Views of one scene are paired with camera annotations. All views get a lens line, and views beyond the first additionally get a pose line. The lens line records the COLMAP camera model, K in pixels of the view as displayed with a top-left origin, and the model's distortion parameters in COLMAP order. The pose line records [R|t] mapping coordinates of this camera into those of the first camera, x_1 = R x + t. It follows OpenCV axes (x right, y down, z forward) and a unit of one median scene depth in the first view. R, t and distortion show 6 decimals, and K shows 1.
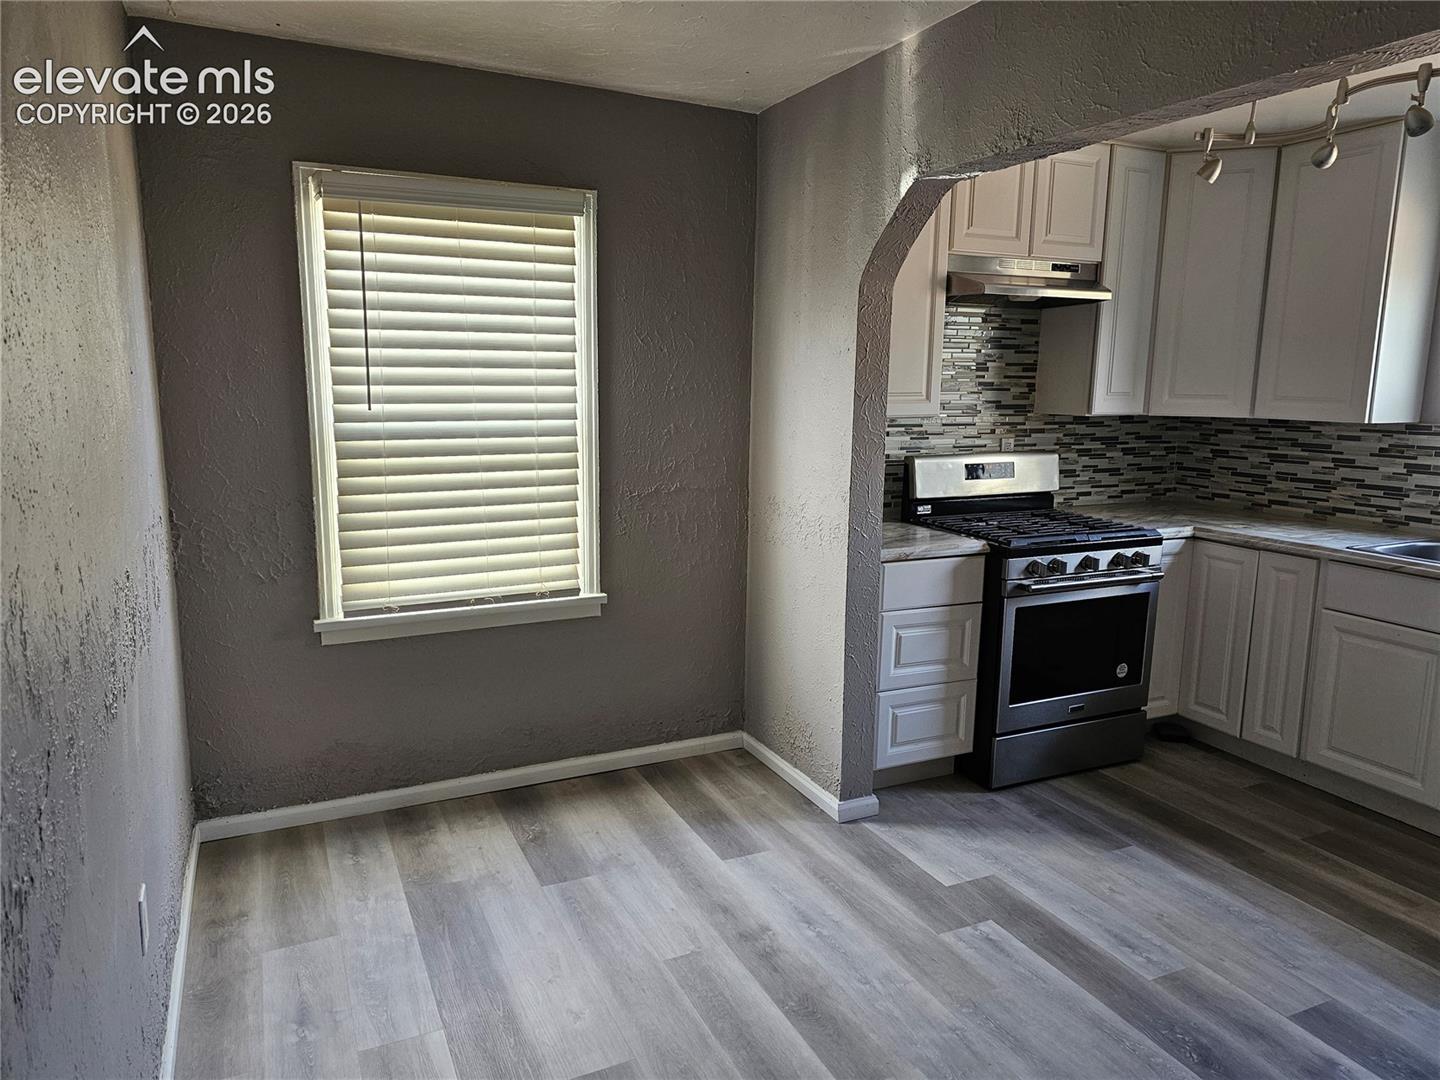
lens RADIAL K [[964.9, 0, 722.8], [0, 964.9, 536.7], [0, 0, 1]] dist [0.000793, -0.001980]
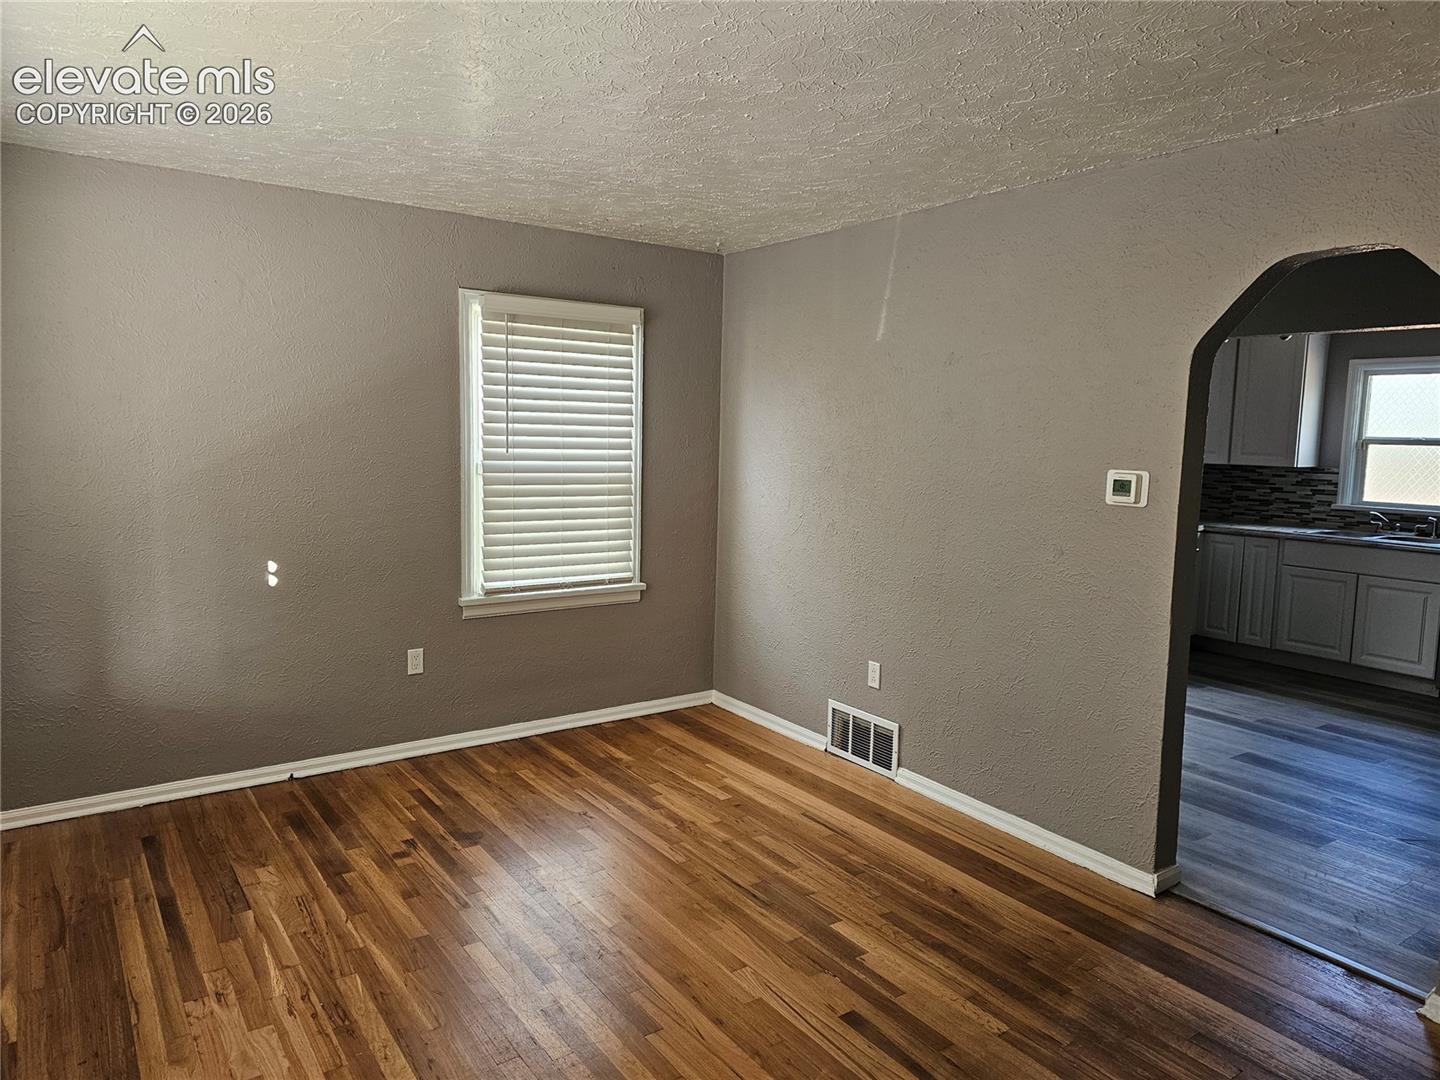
lens RADIAL K [[964.9, 0, 717.3], [0, 964.9, 540.1], [0, 0, 1]] dist [0.000793, -0.001980]
pose [[0.987405, -0.011615, 0.157787, -0.681600], [0.019699, 0.998566, -0.049773, 0.087857], [-0.156982, 0.052254, 0.986218, -0.611378]]
